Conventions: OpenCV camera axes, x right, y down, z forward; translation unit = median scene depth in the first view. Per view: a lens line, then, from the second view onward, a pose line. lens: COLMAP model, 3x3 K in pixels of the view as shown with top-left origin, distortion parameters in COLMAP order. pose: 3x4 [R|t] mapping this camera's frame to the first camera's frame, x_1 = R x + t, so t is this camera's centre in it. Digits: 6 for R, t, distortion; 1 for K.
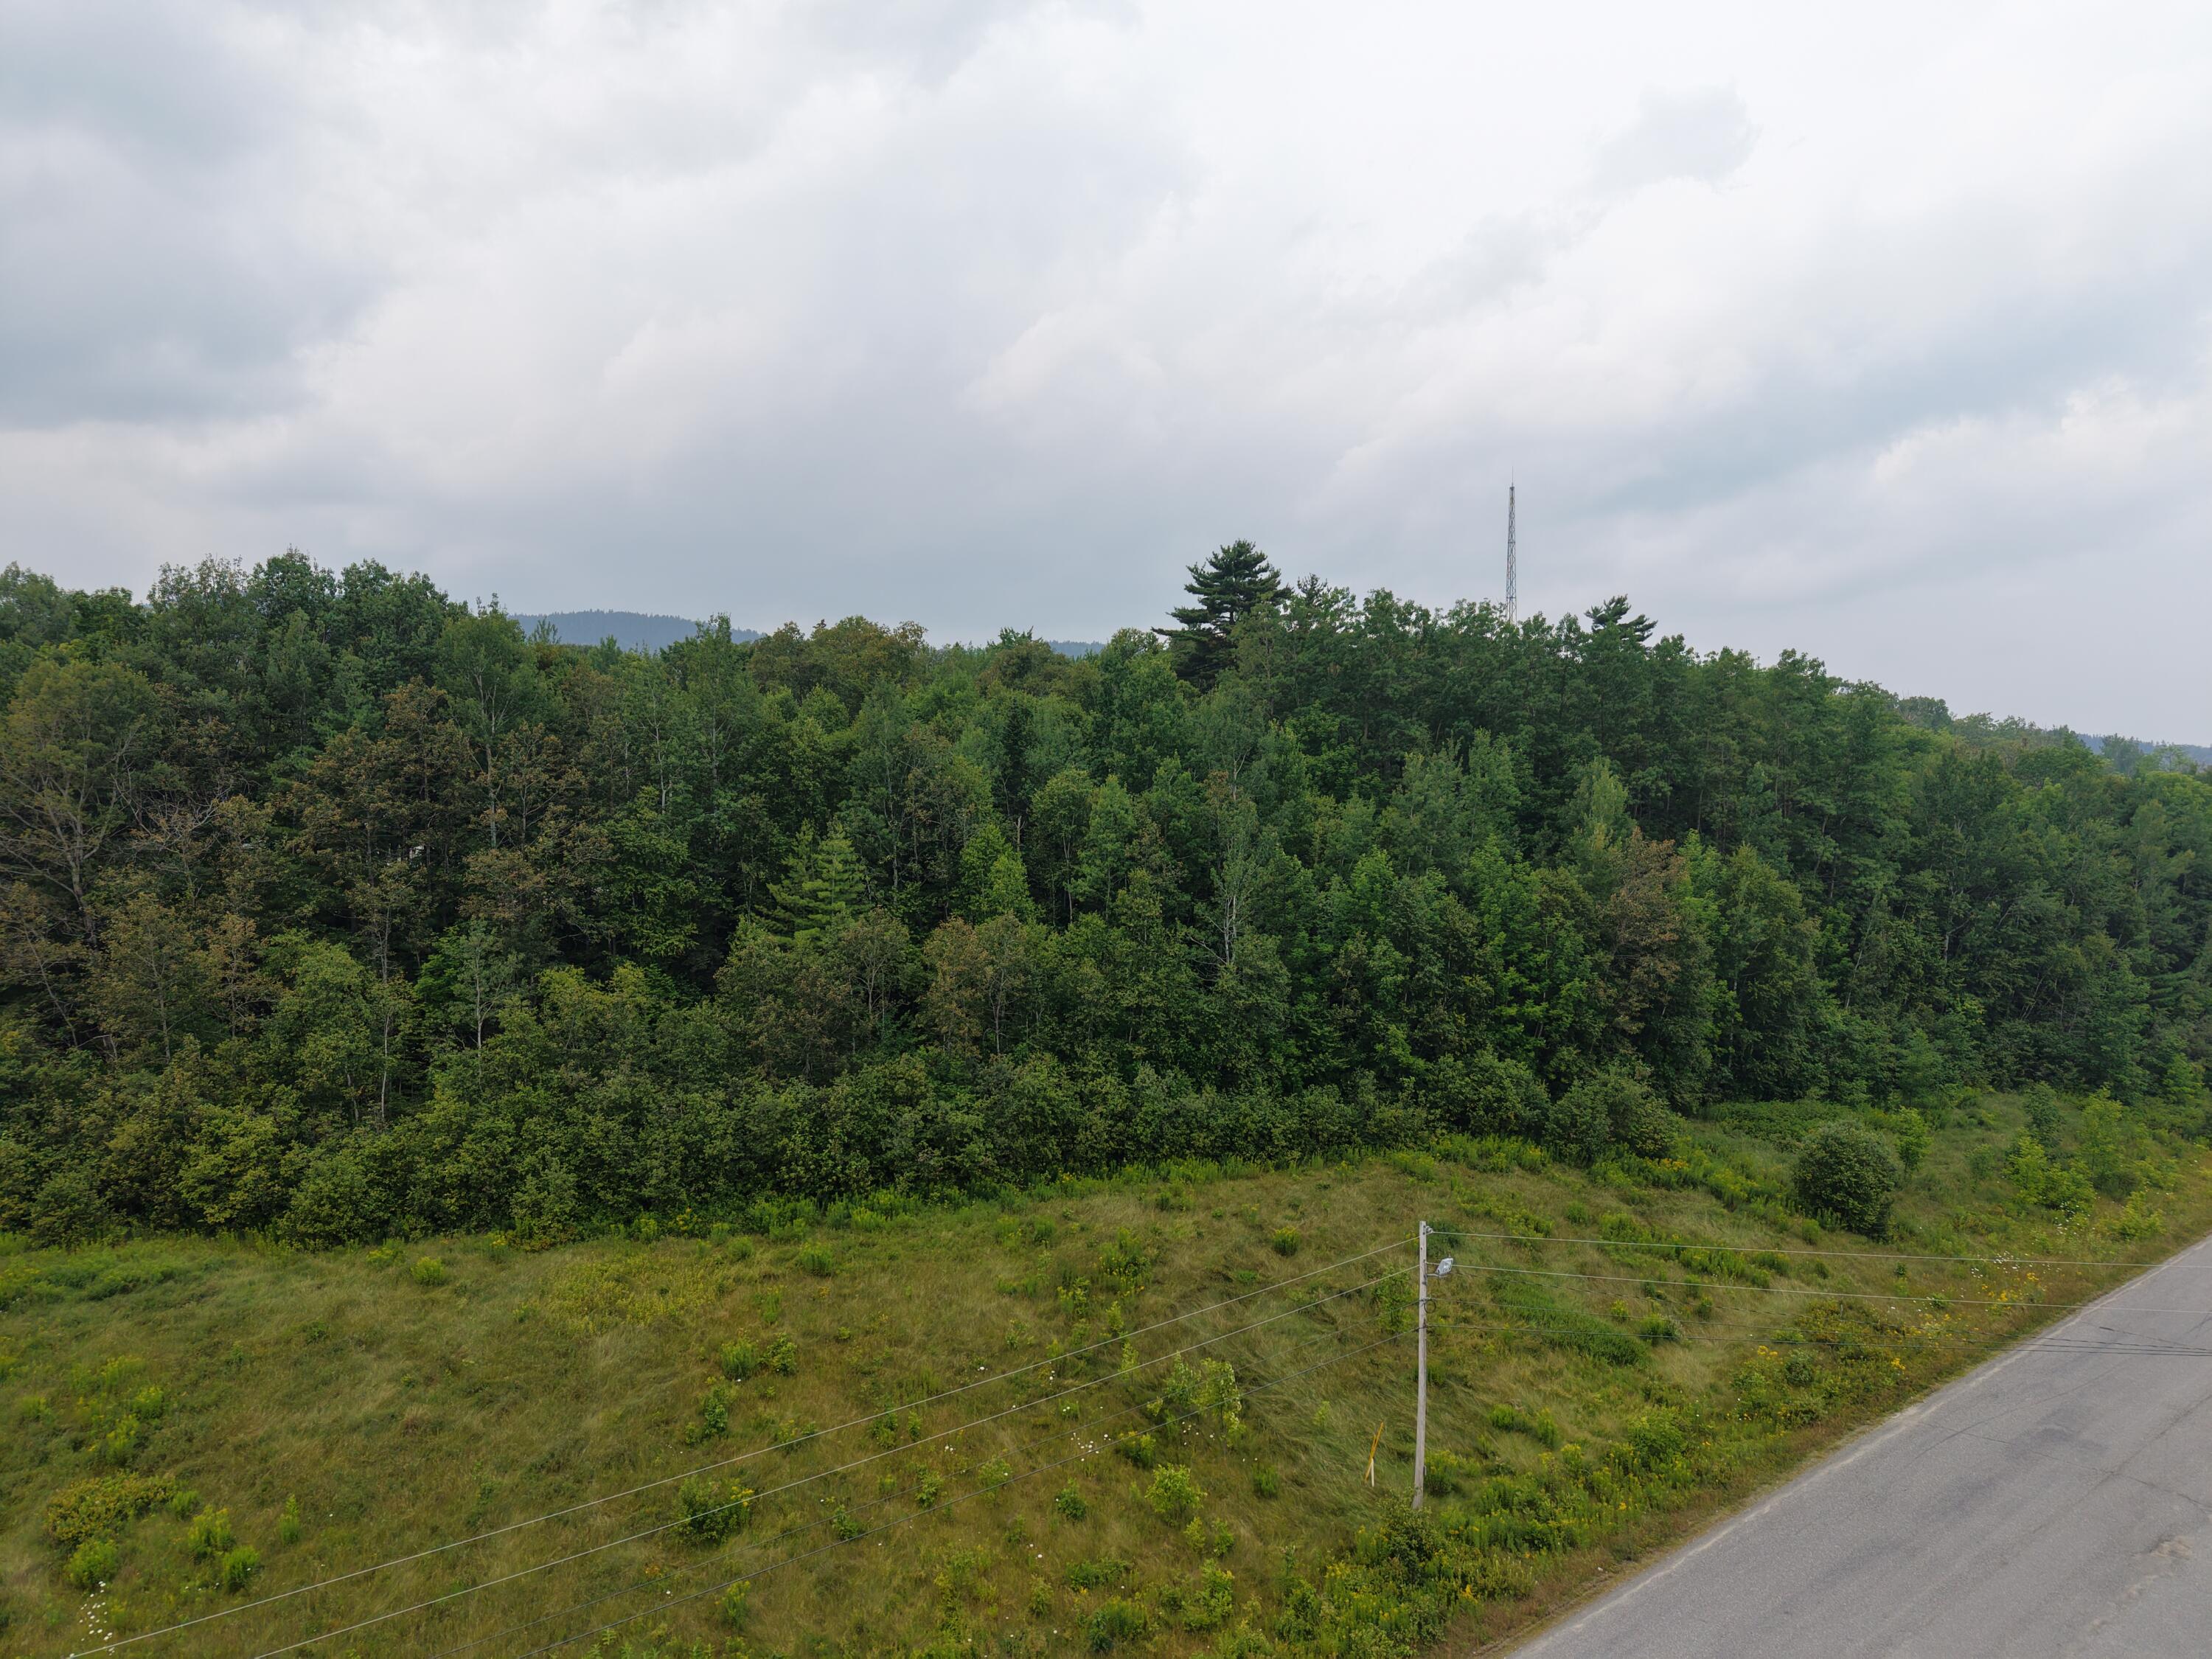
lens RADIAL K [[1471.5, 0, 1106.0], [0, 1471.5, 829.5], [0, 0, 1]] dist [0.027762, -0.024279]
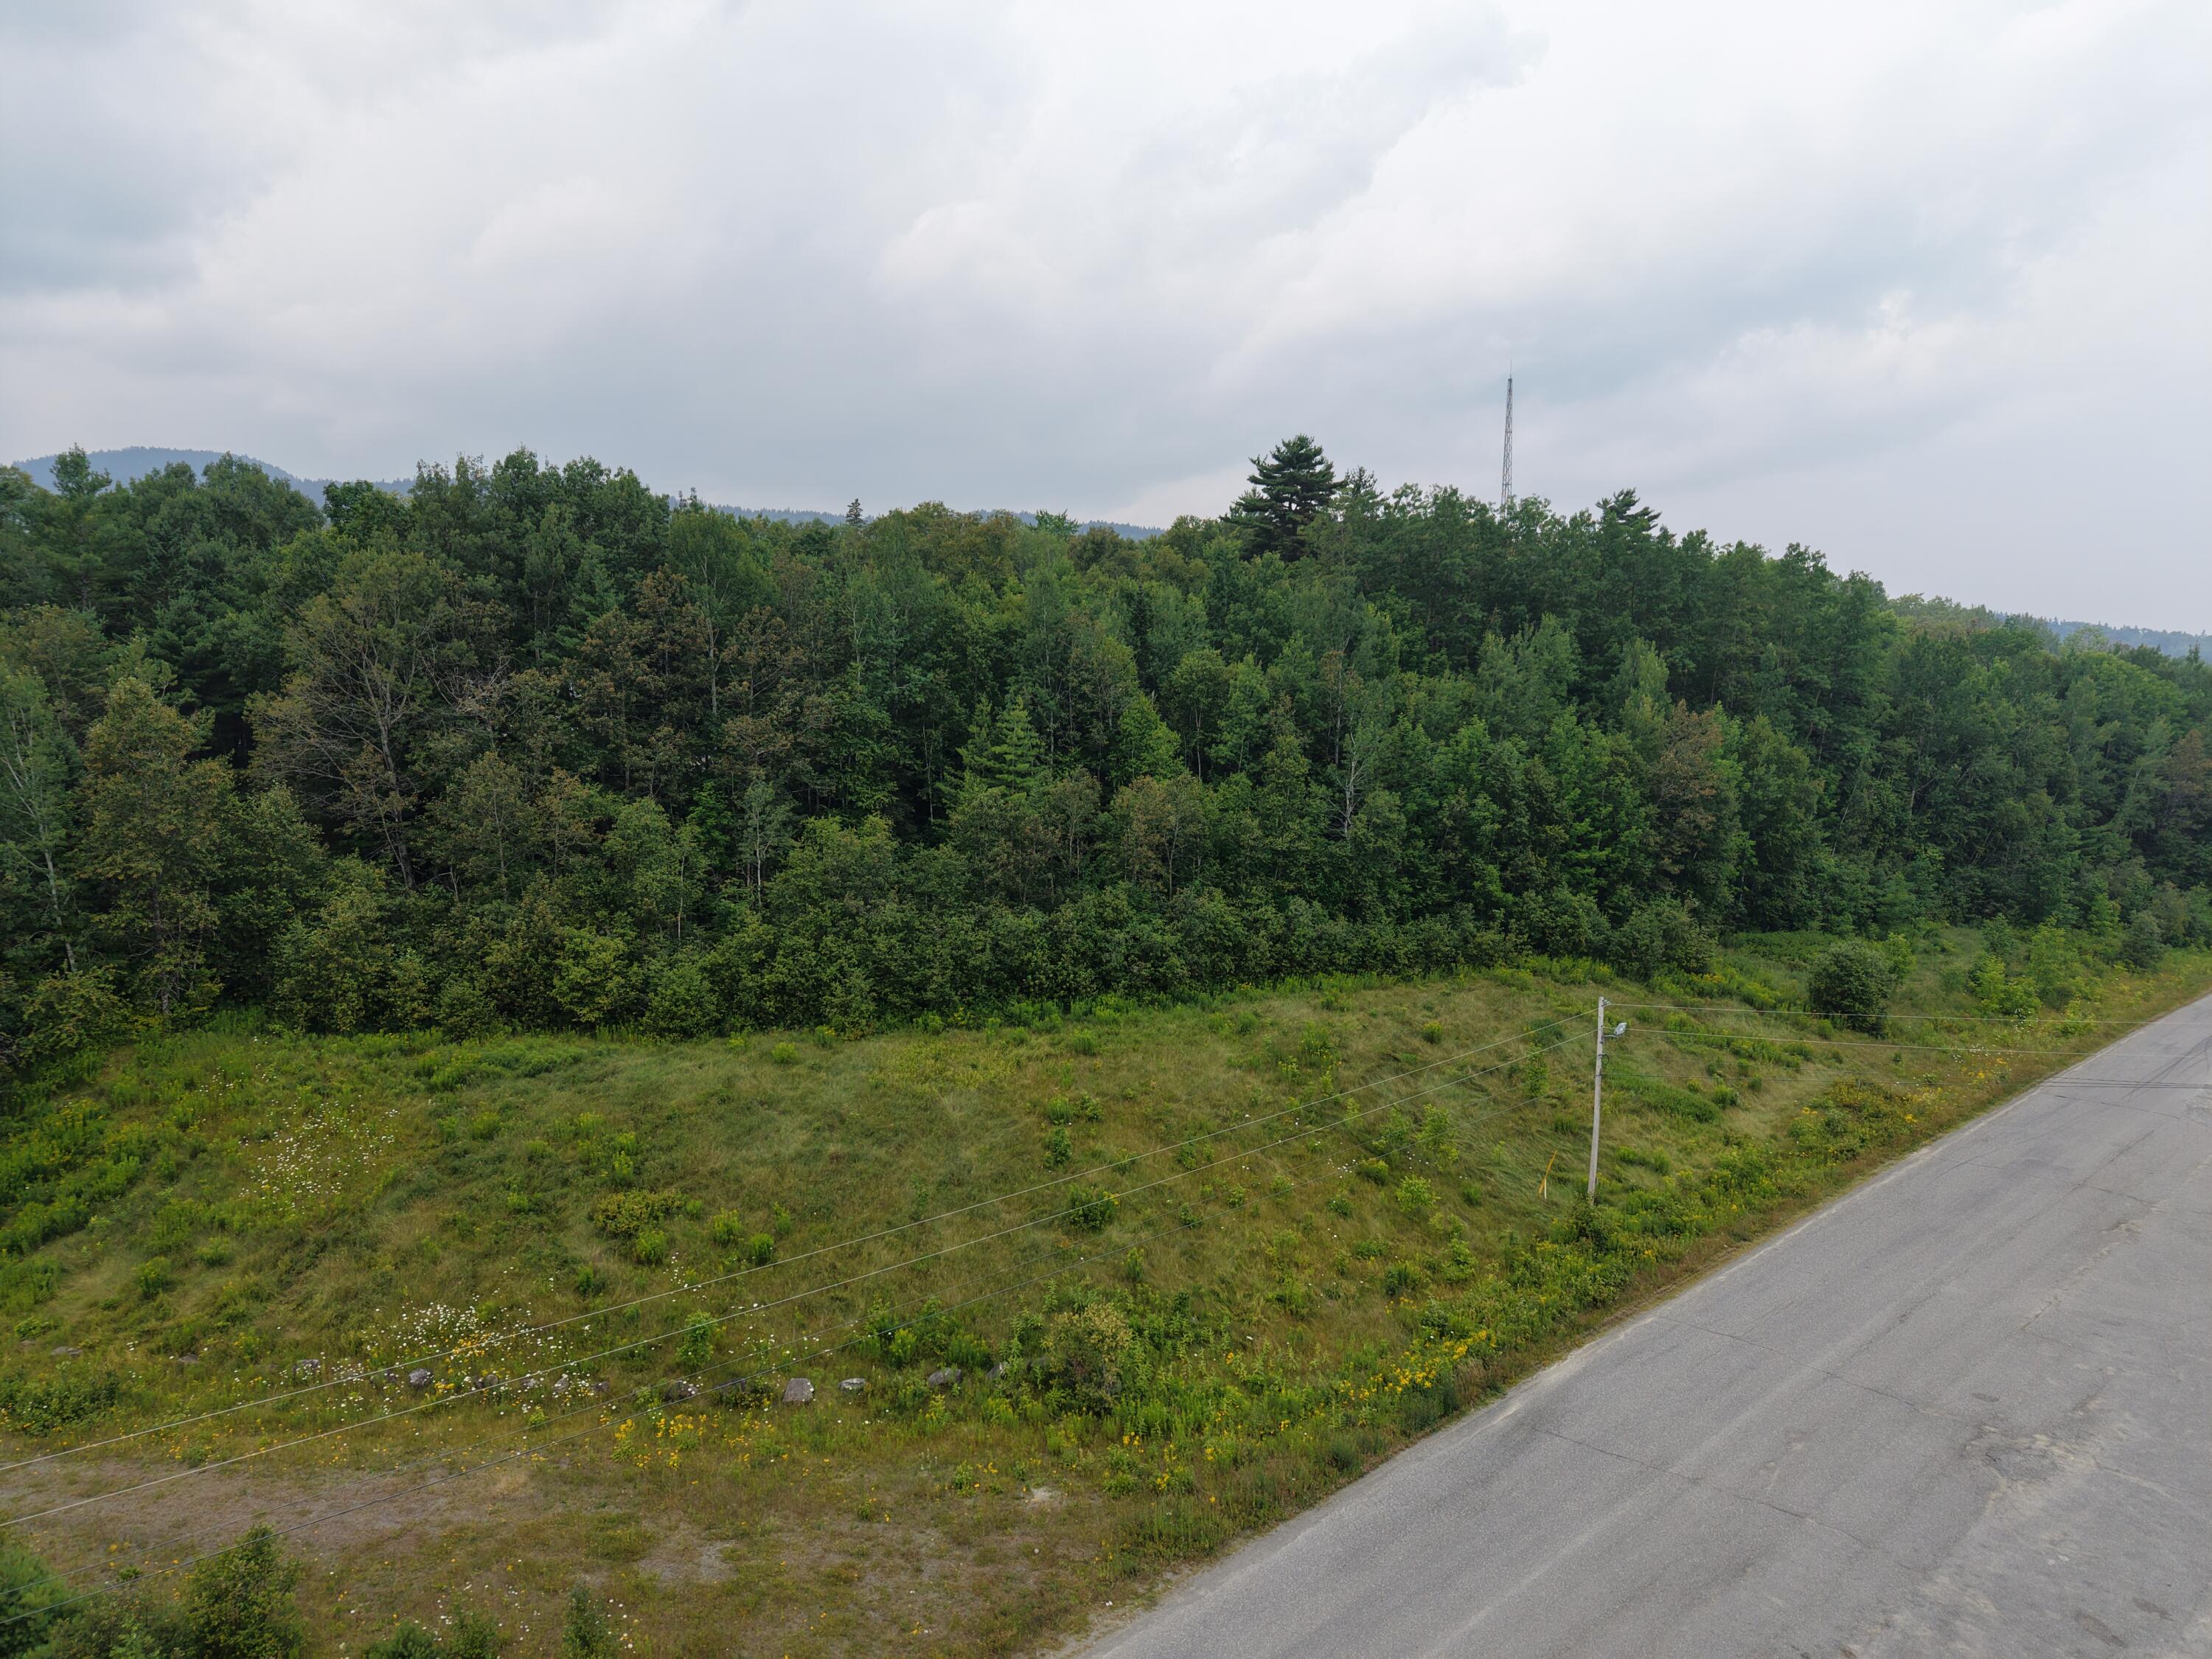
lens RADIAL K [[1466.6, 0, 1105.5], [0, 1466.6, 840.8], [0, 0, 1]] dist [0.019790, -0.017857]
pose [[0.998557, -0.003564, 0.053592, -0.190951], [-0.001440, 0.995661, 0.093049, 0.002786], [-0.053691, -0.092992, 0.994218, -0.173419]]
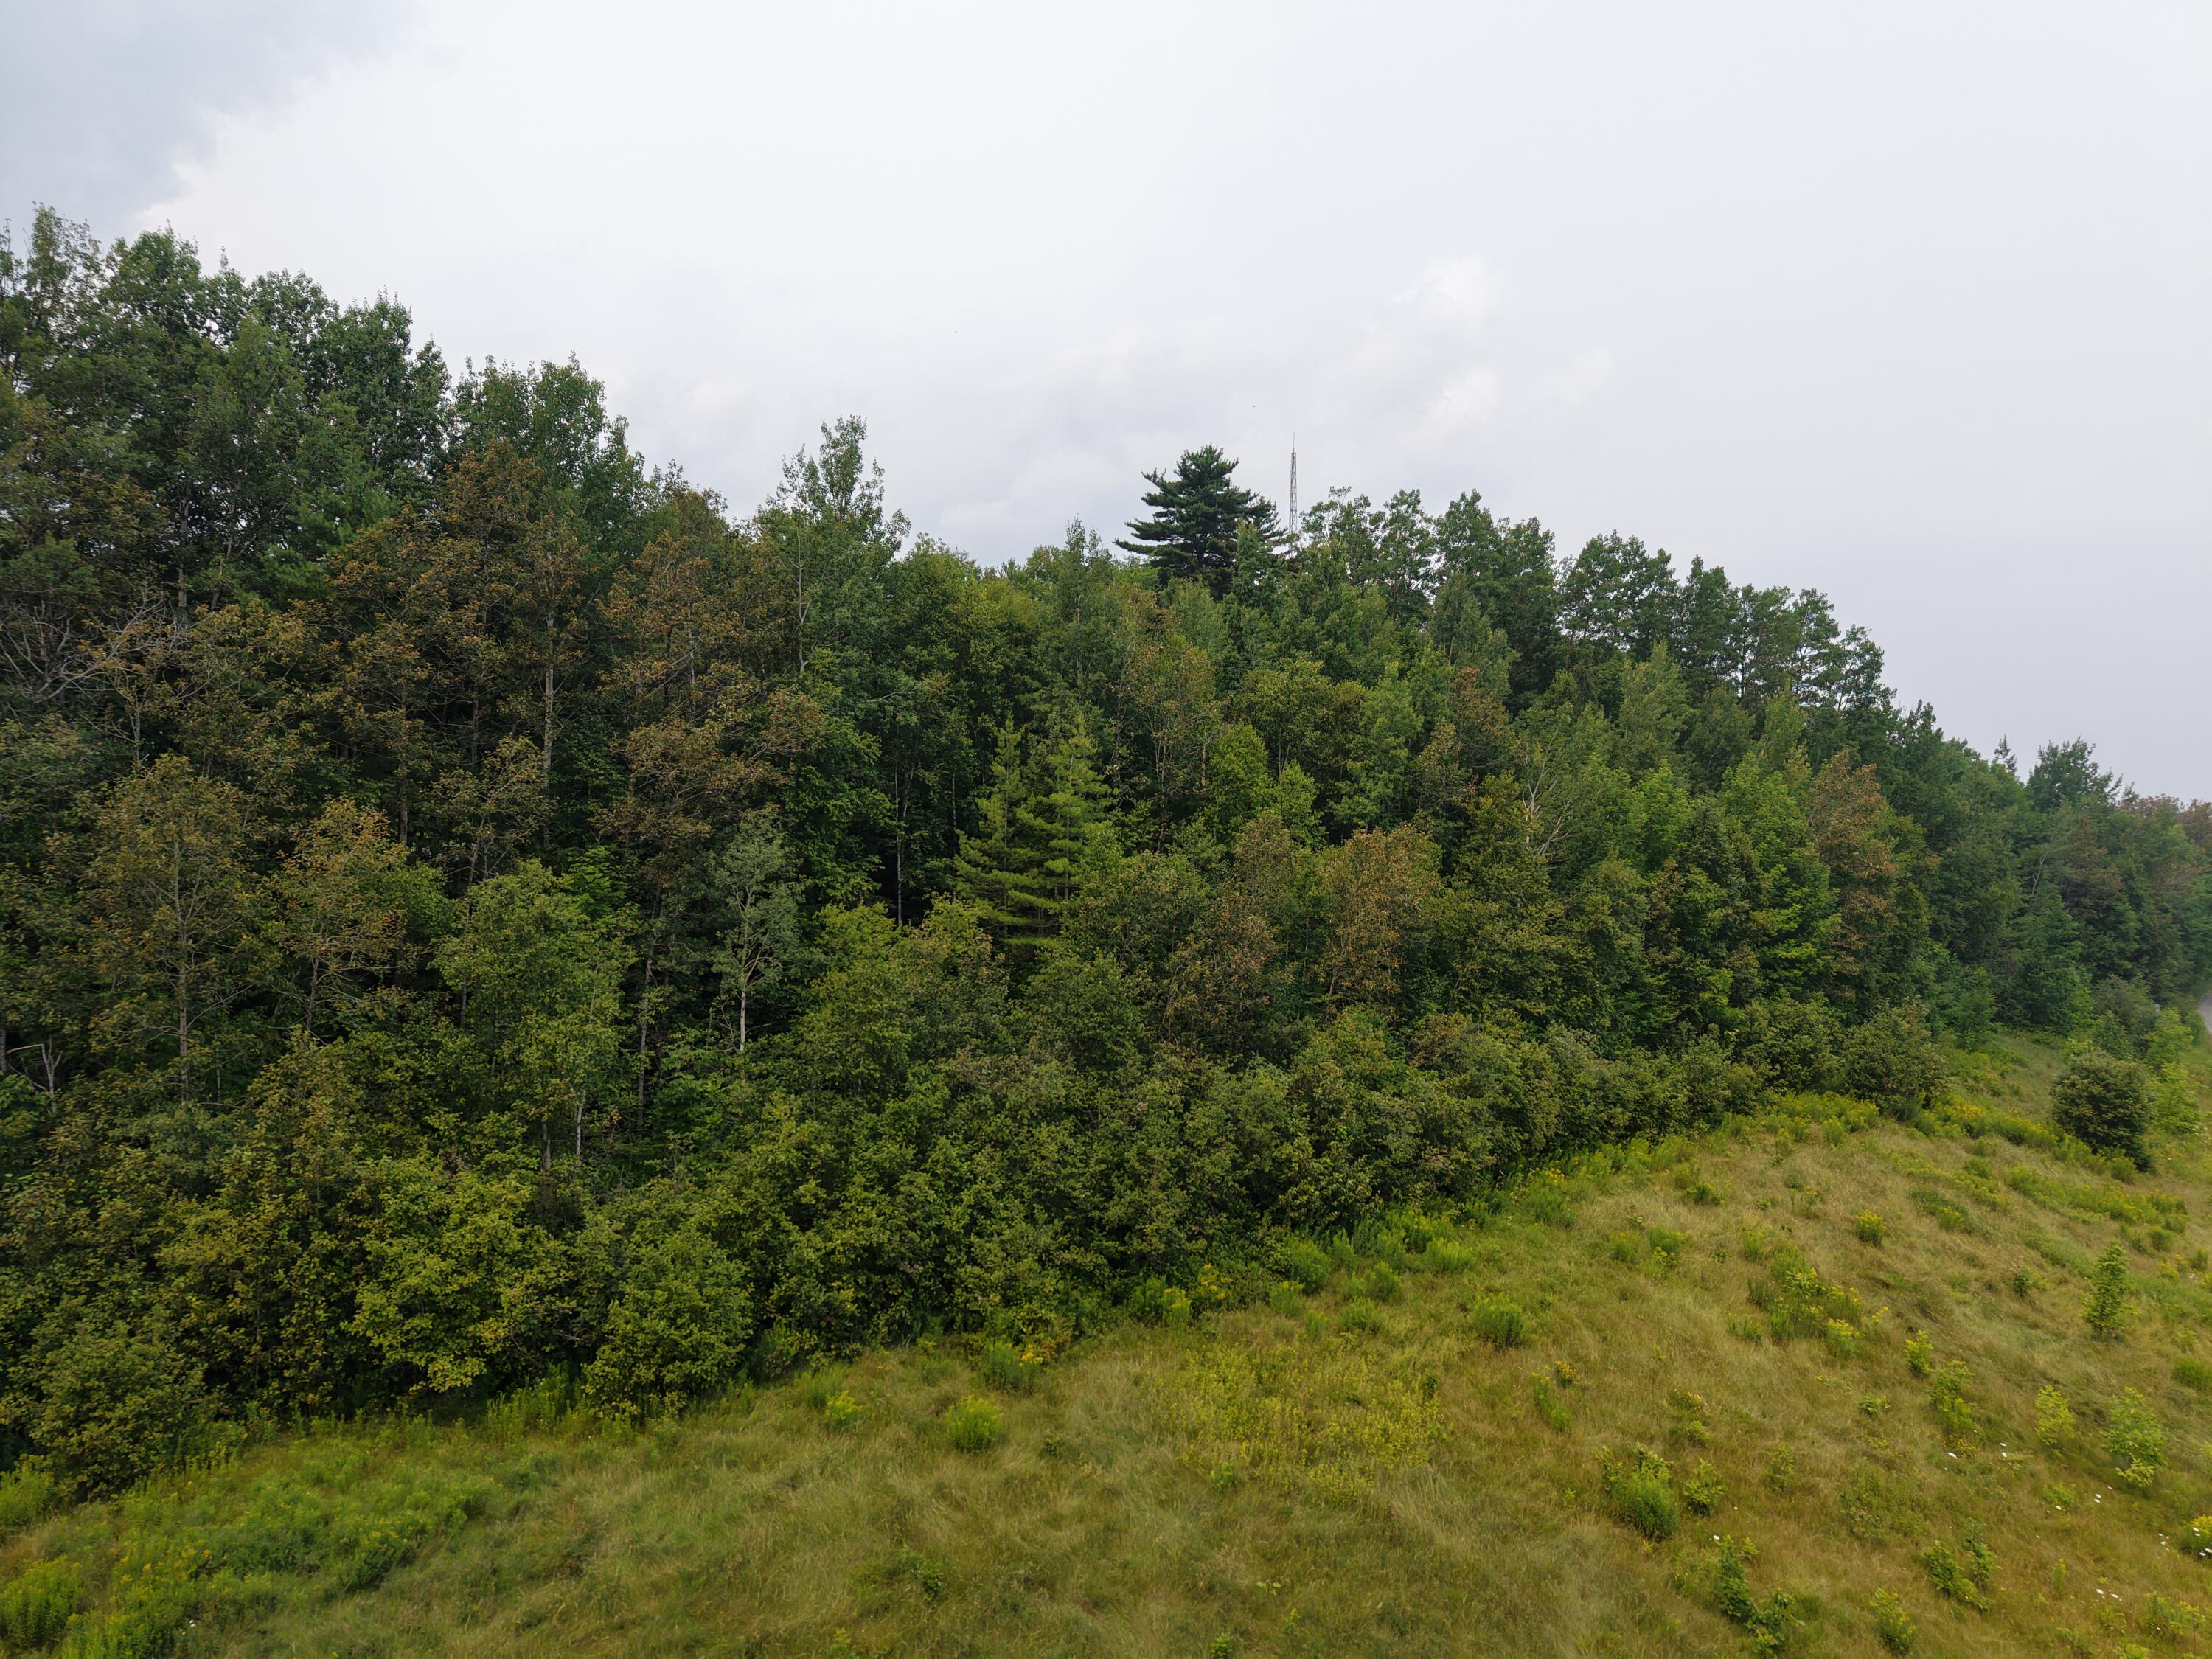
lens RADIAL K [[1479.3, 0, 1112.0], [0, 1479.3, 825.2], [0, 0, 1]] dist [0.022841, -0.018586]
pose [[0.936898, -0.001414, 0.349601, -0.454093], [0.006963, 0.999869, -0.014614, 0.066068], [-0.349534, 0.016126, 0.936785, 0.354555]]
